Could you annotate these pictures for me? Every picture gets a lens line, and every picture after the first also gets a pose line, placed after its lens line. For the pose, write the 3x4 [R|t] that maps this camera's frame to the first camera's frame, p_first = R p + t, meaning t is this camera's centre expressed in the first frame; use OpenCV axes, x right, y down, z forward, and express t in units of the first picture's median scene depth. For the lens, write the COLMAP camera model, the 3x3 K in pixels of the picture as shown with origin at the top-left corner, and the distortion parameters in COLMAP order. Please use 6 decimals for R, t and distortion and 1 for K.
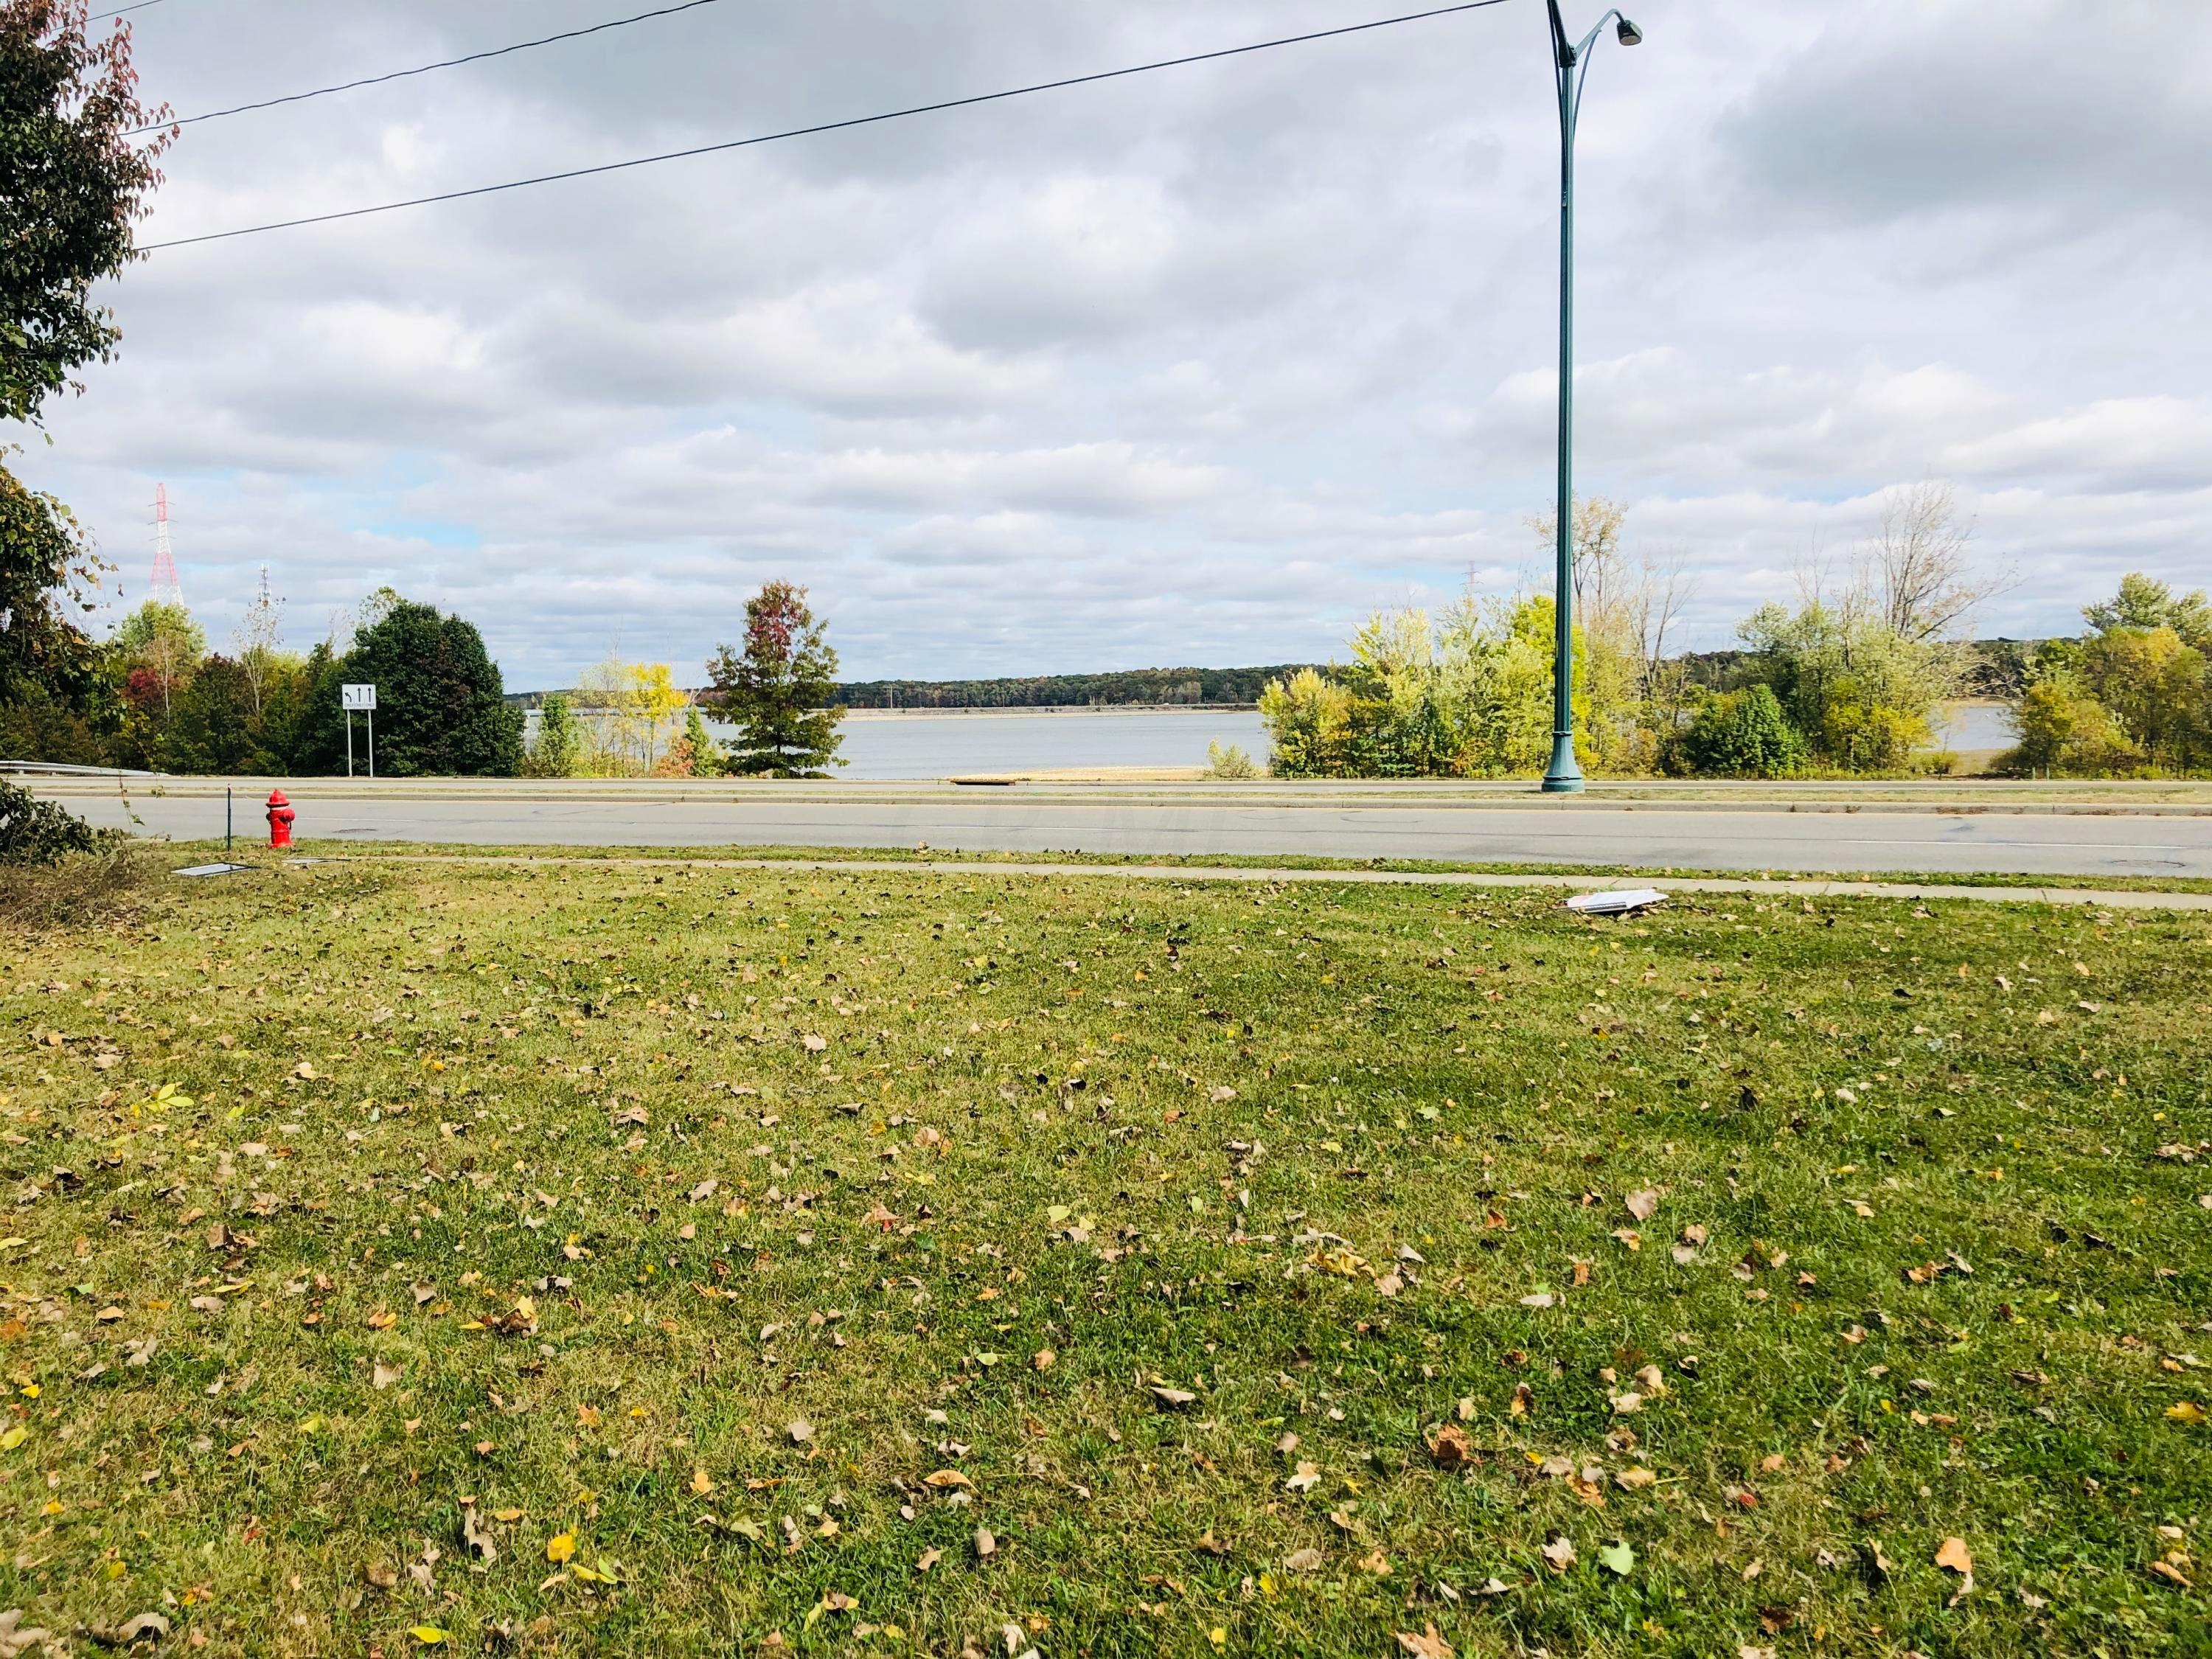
lens RADIAL K [[1926.7, 0, 1106.0], [0, 1926.7, 829.5], [0, 0, 1]] dist [-0.068179, -0.006416]
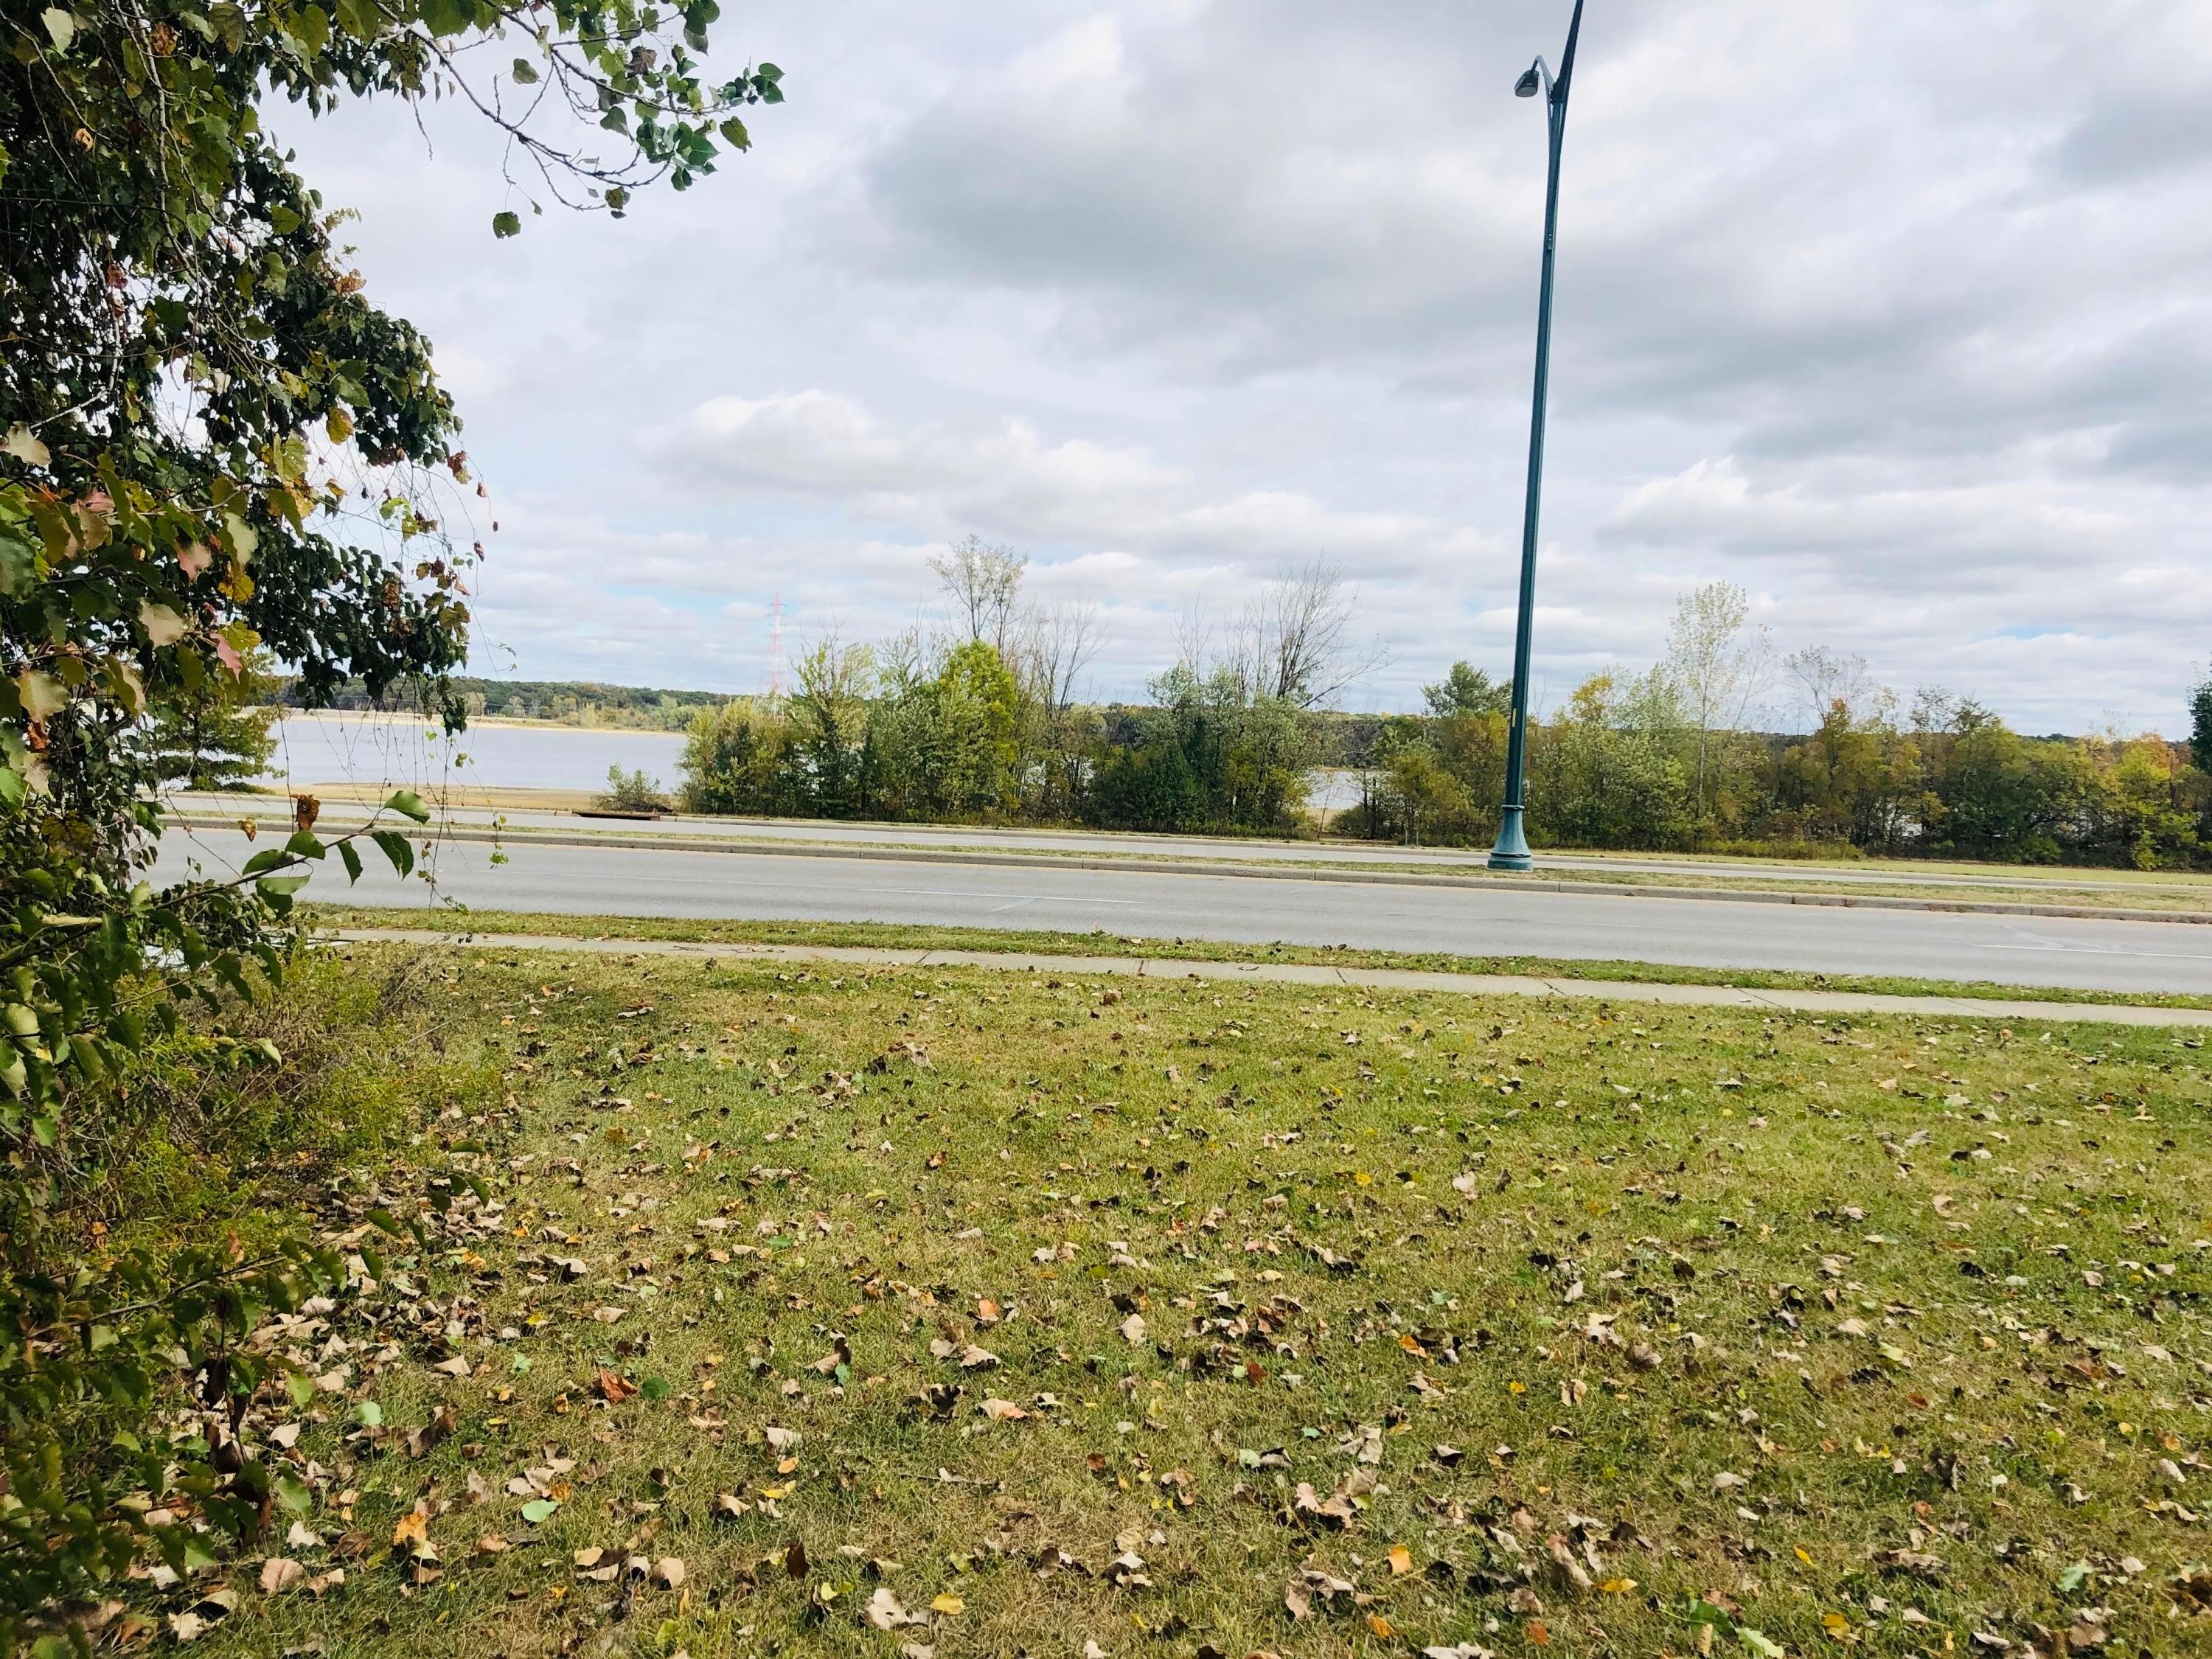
lens RADIAL K [[1926.7, 0, 1106.0], [0, 1926.7, 829.5], [0, 0, 1]] dist [-0.068179, -0.006416]
pose [[0.886924, 0.042479, 0.459958, -0.194773], [-0.035855, 0.999089, -0.023132, -0.005696], [-0.460522, 0.004025, 0.887639, 0.138981]]
